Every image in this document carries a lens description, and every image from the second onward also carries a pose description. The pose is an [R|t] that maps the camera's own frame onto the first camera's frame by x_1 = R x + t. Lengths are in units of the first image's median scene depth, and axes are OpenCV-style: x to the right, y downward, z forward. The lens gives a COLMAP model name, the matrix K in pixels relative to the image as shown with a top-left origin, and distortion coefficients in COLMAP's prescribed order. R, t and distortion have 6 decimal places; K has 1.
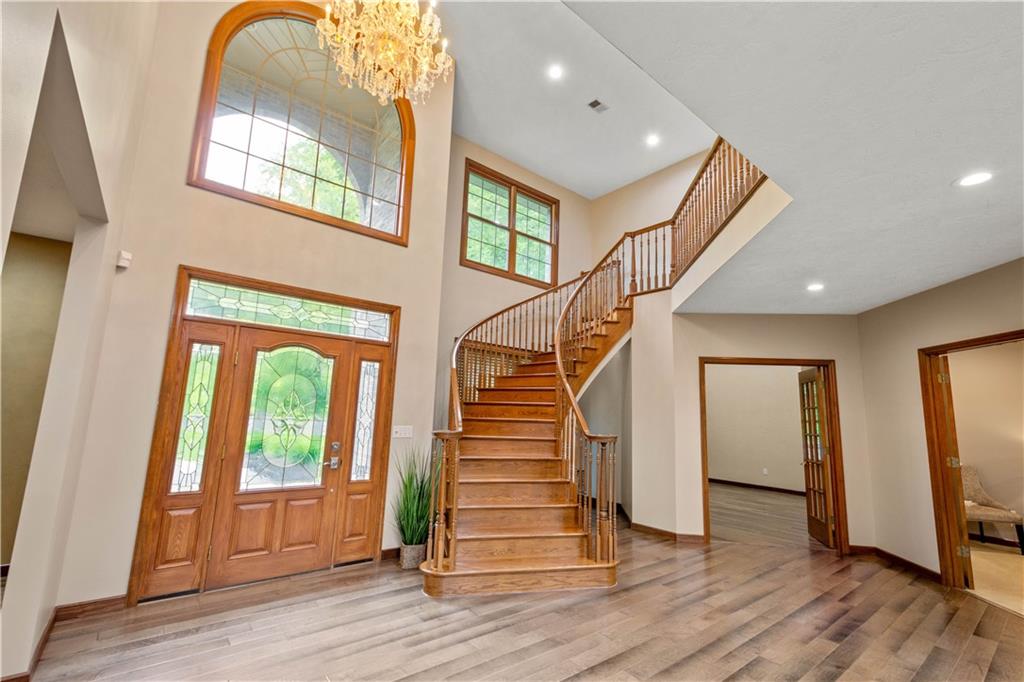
lens RADIAL K [[449.0, 0, 513.2], [0, 449.0, 341.7], [0, 0, 1]] dist [-0.003527, -0.000271]
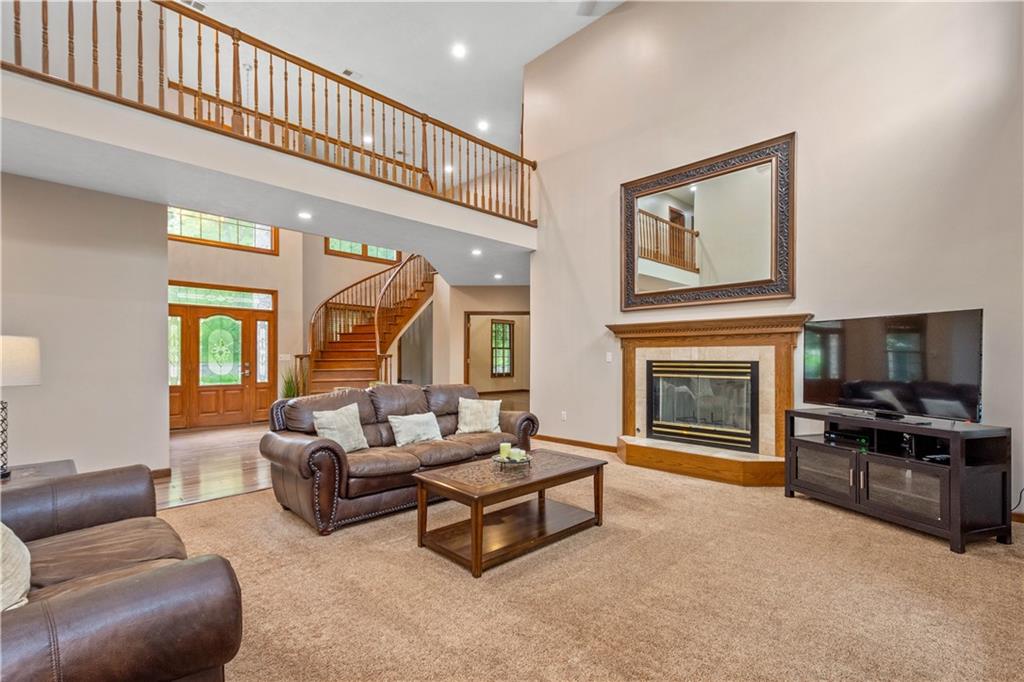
lens RADIAL K [[449.0, 0, 500.6], [0, 449.0, 354.3], [0, 0, 1]] dist [-0.003527, -0.000271]
pose [[0.993146, -0.038046, 0.110518, 0.439890], [0.020480, 0.987556, 0.155928, -0.087128], [-0.115075, -0.152596, 0.981566, -0.938860]]
